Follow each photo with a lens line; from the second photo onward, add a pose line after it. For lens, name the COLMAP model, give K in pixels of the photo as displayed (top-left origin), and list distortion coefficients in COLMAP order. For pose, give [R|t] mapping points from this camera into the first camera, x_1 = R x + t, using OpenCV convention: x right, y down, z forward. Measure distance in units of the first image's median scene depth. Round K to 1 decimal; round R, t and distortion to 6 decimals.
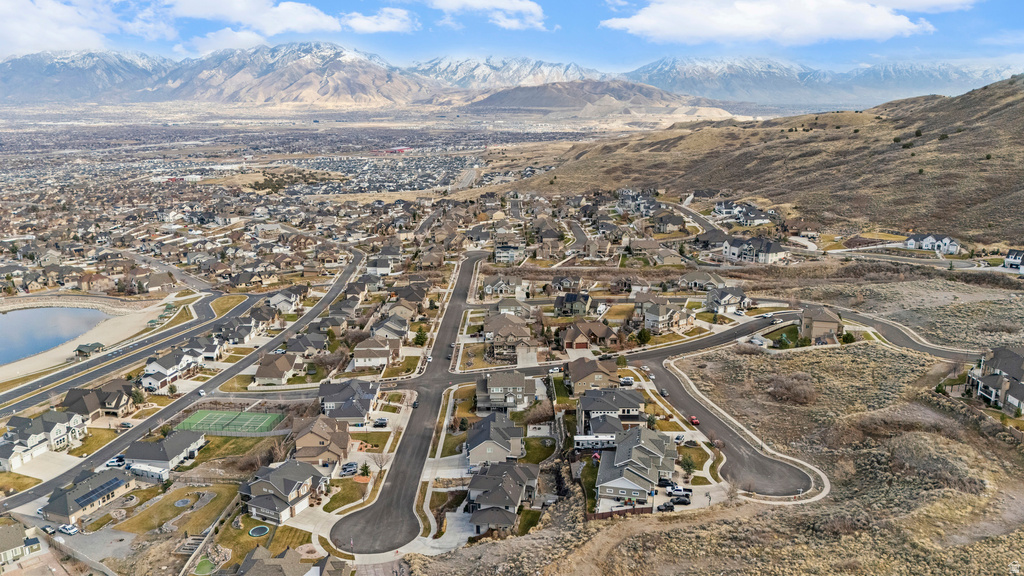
lens RADIAL K [[744.9, 0, 512.3], [0, 744.9, 289.3], [0, 0, 1]] dist [0.088774, -0.092102]
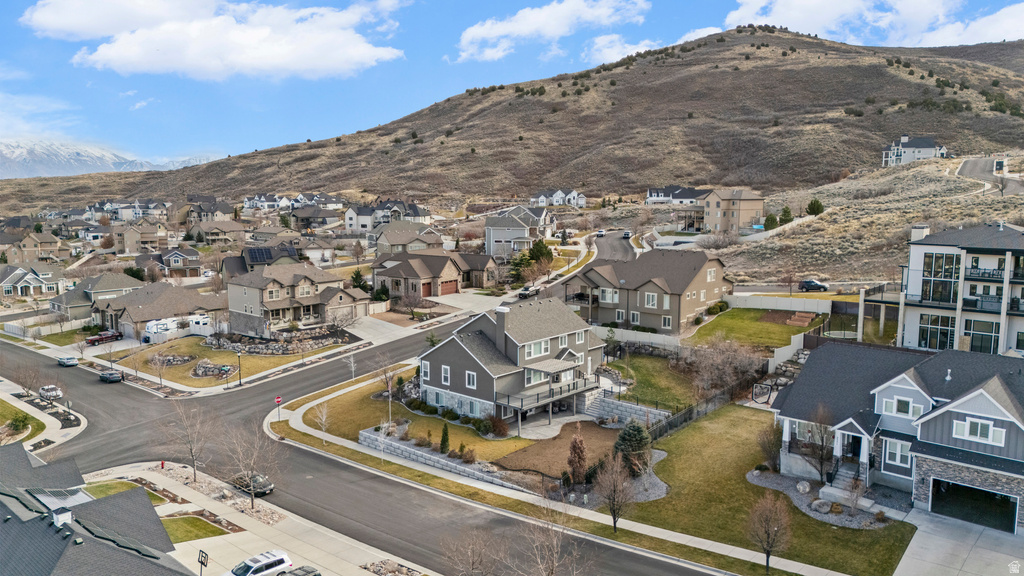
lens RADIAL K [[744.9, 0, 512.3], [0, 744.9, 289.3], [0, 0, 1]] dist [0.088774, -0.092102]
pose [[0.673474, -0.094231, 0.733180, -0.192572], [0.179309, 0.983045, -0.038363, 0.090861], [-0.717134, 0.157302, 0.678952, 0.596992]]
